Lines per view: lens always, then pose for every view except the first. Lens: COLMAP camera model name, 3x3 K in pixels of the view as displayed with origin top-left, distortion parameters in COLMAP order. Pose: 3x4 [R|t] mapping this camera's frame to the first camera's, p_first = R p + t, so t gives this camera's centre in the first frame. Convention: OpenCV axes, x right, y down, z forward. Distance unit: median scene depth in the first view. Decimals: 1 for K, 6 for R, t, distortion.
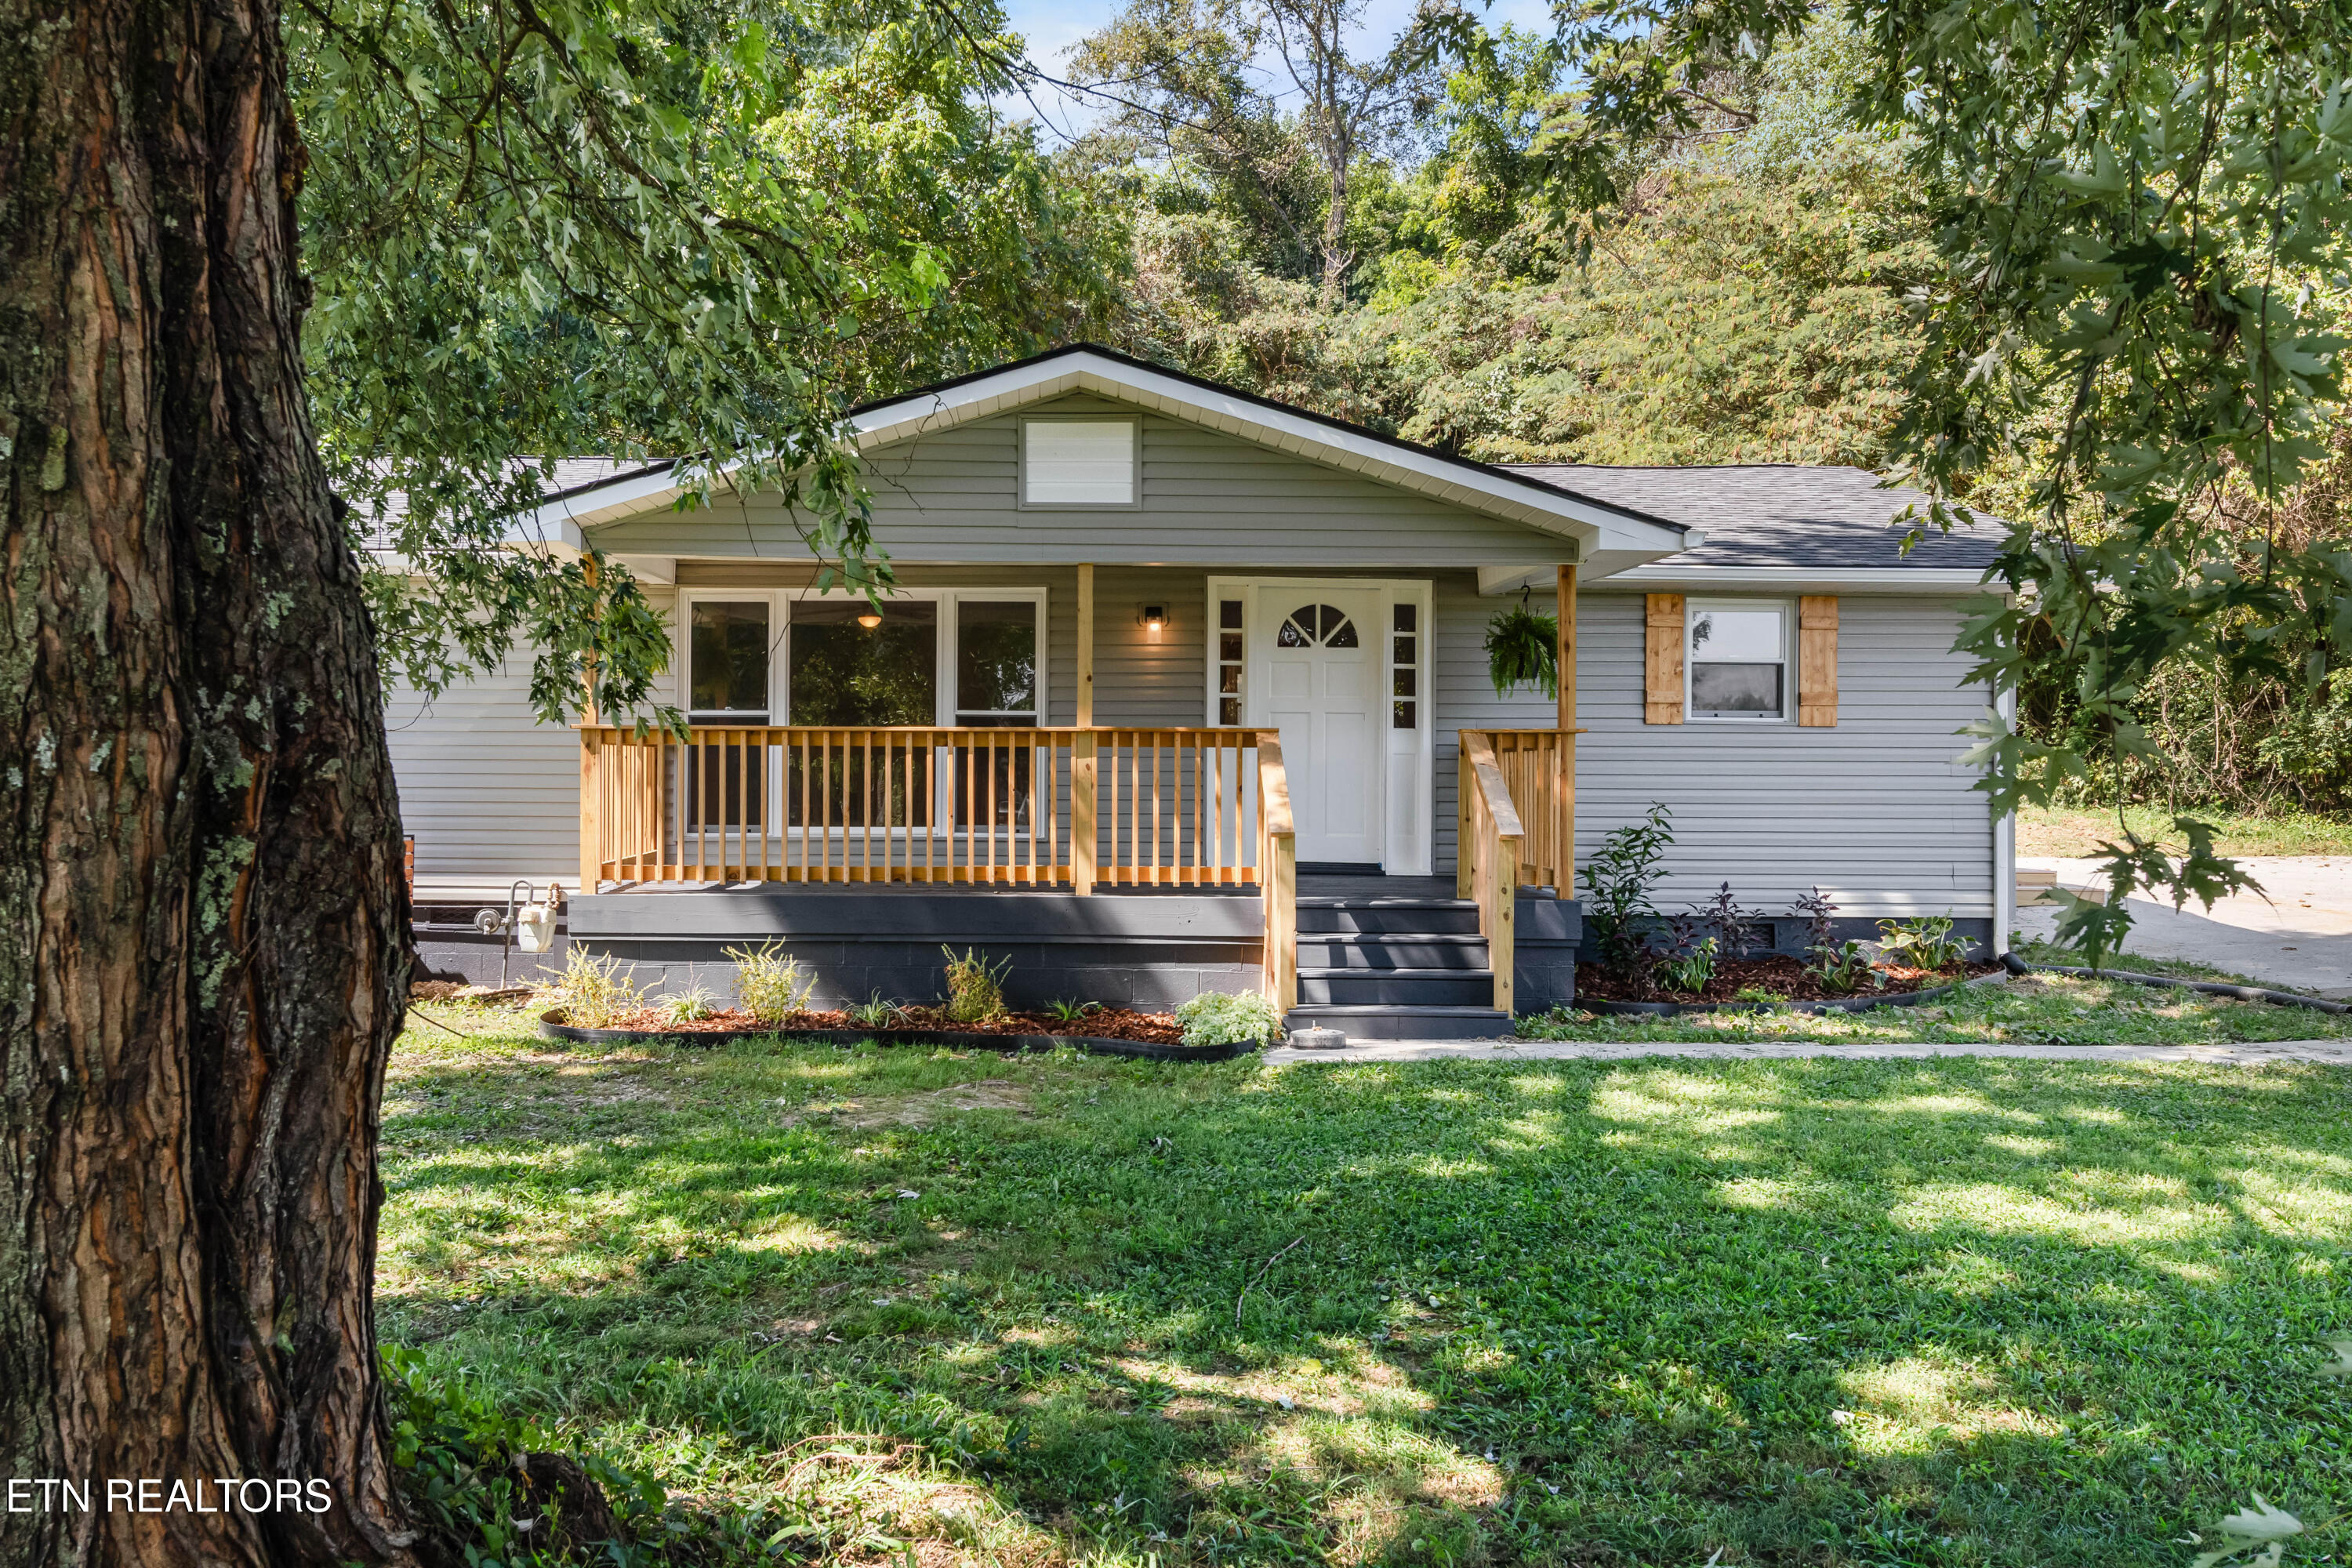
lens RADIAL K [[1692.9, 0, 1176.0], [0, 1692.9, 784.0], [0, 0, 1]] dist [0.001520, -0.001120]
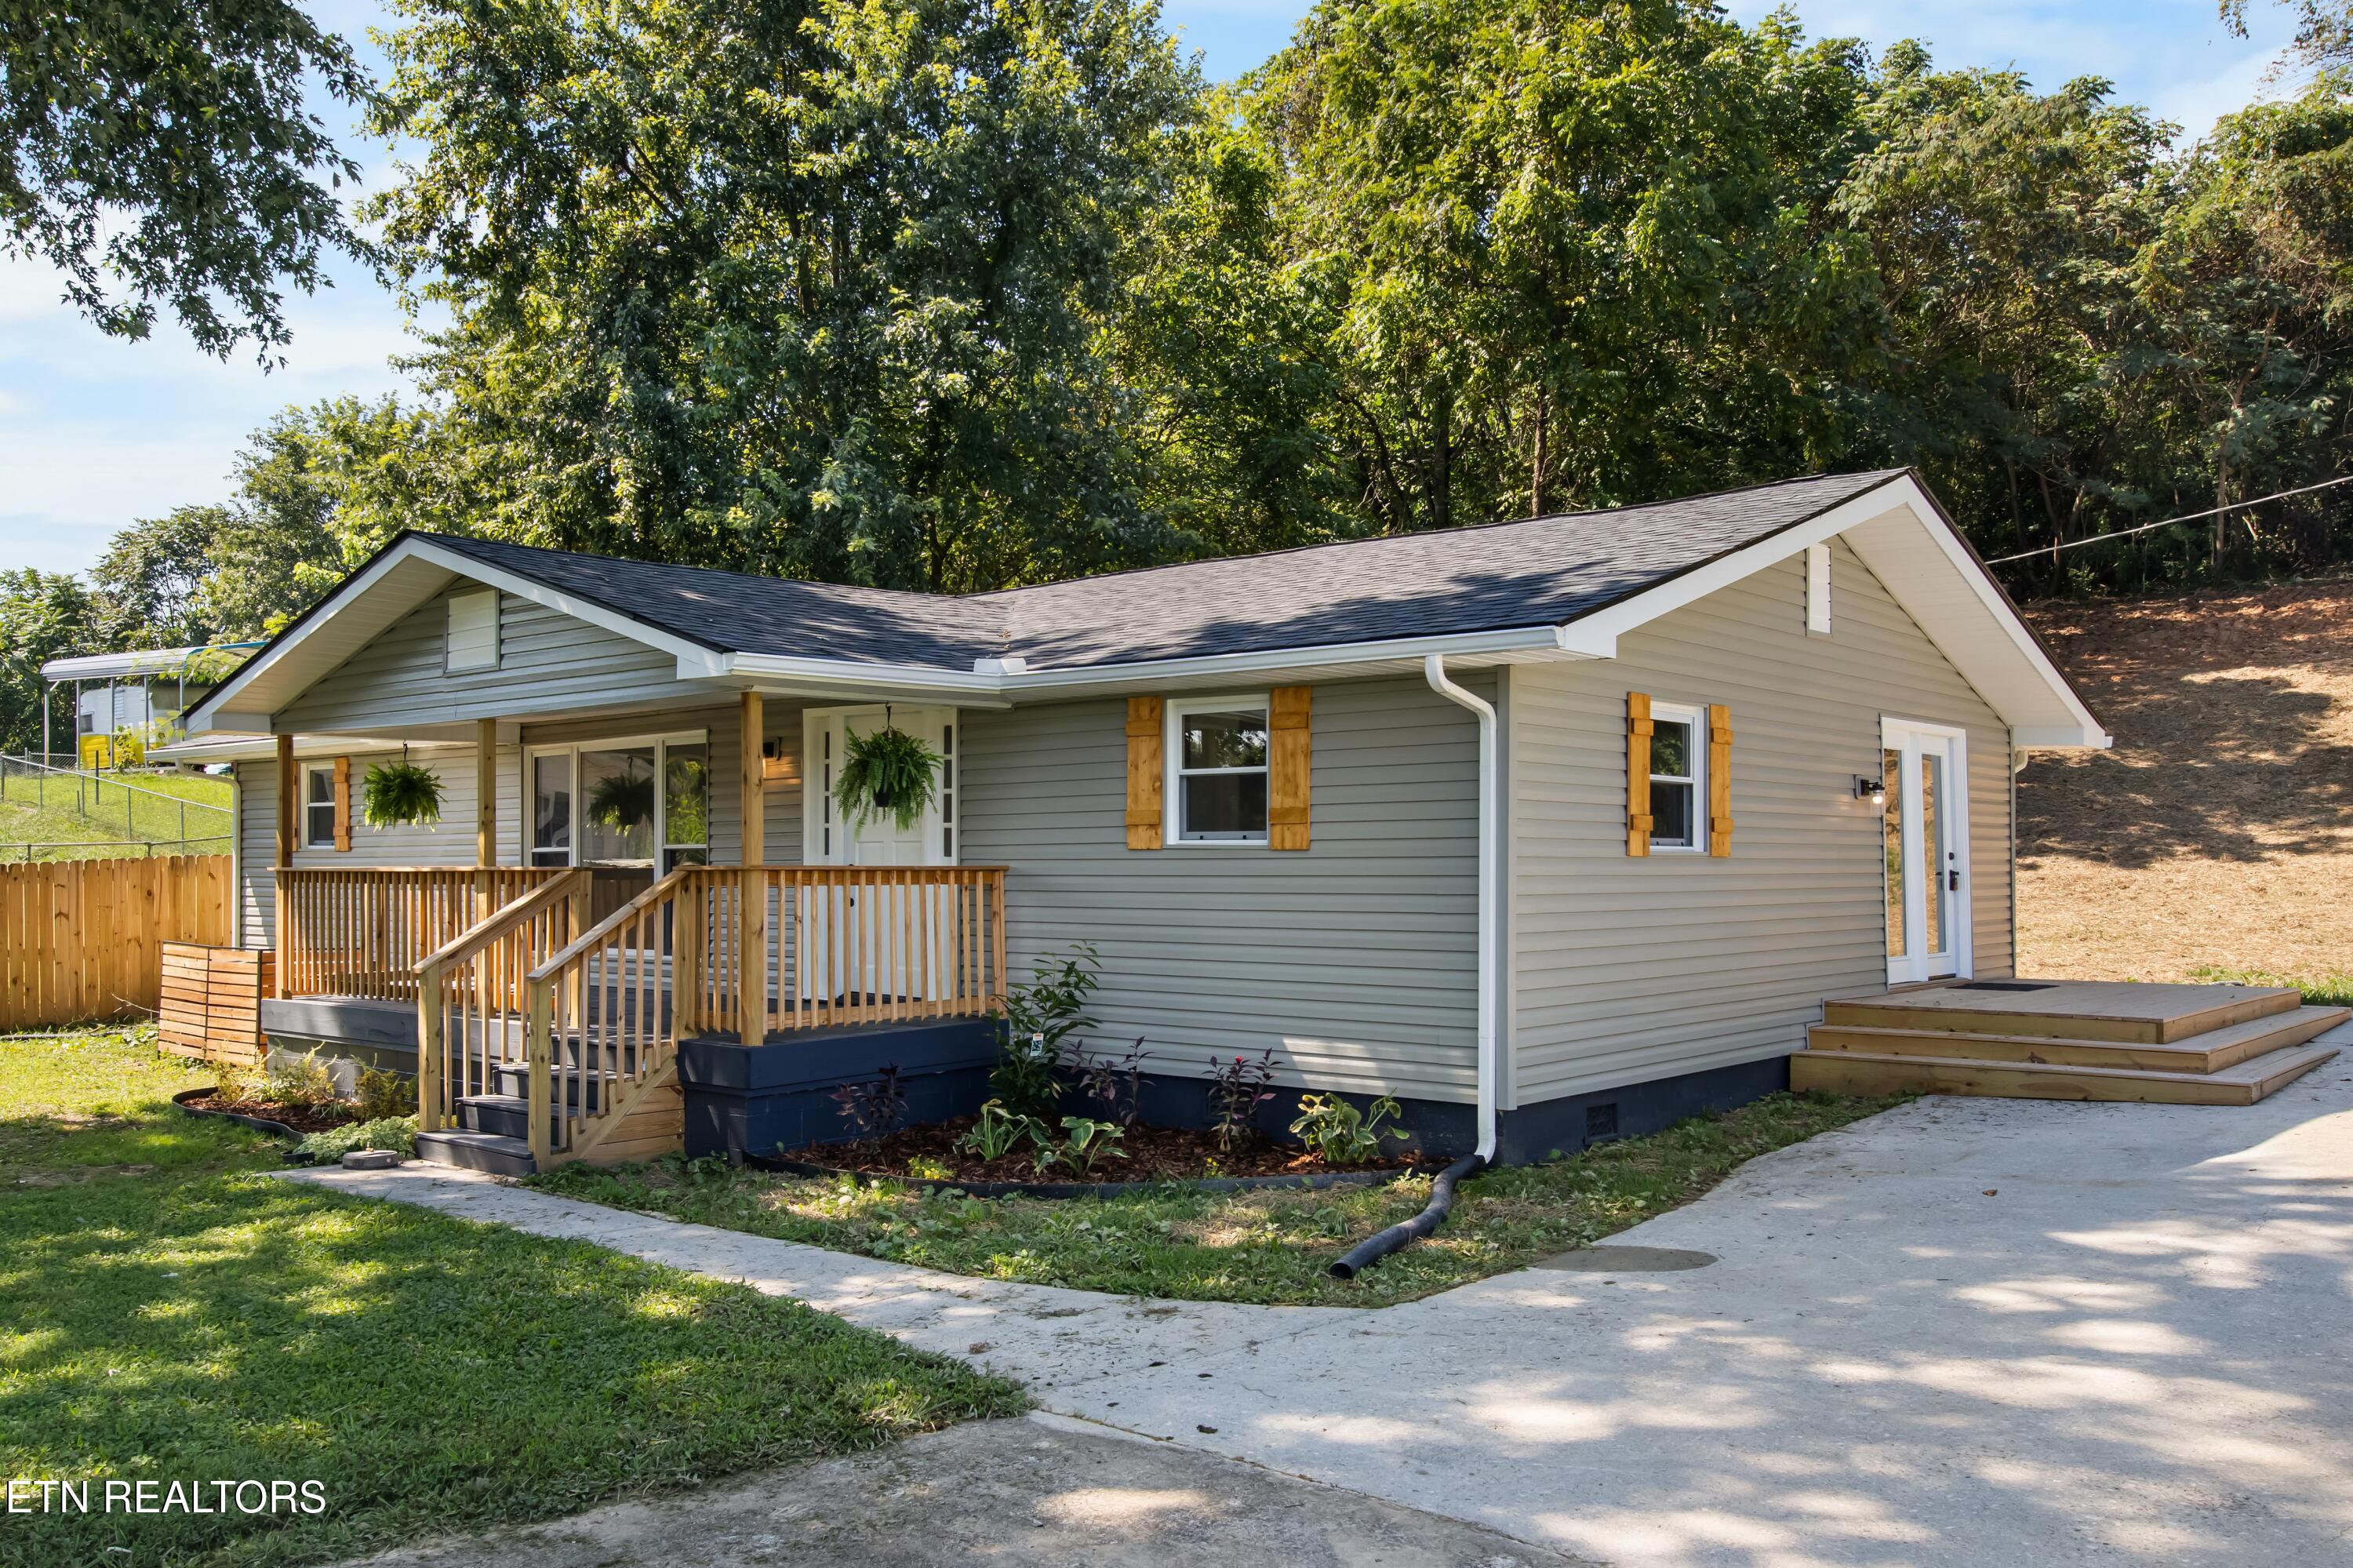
lens RADIAL K [[1693.7, 0, 1176.5], [0, 1693.7, 784.0], [0, 0, 1]] dist [0.001520, -0.001120]
pose [[0.784540, -0.039557, -0.618815, 0.822924], [-0.000748, 0.997902, -0.064738, -0.013231], [0.620078, 0.051252, 0.782865, 0.339023]]
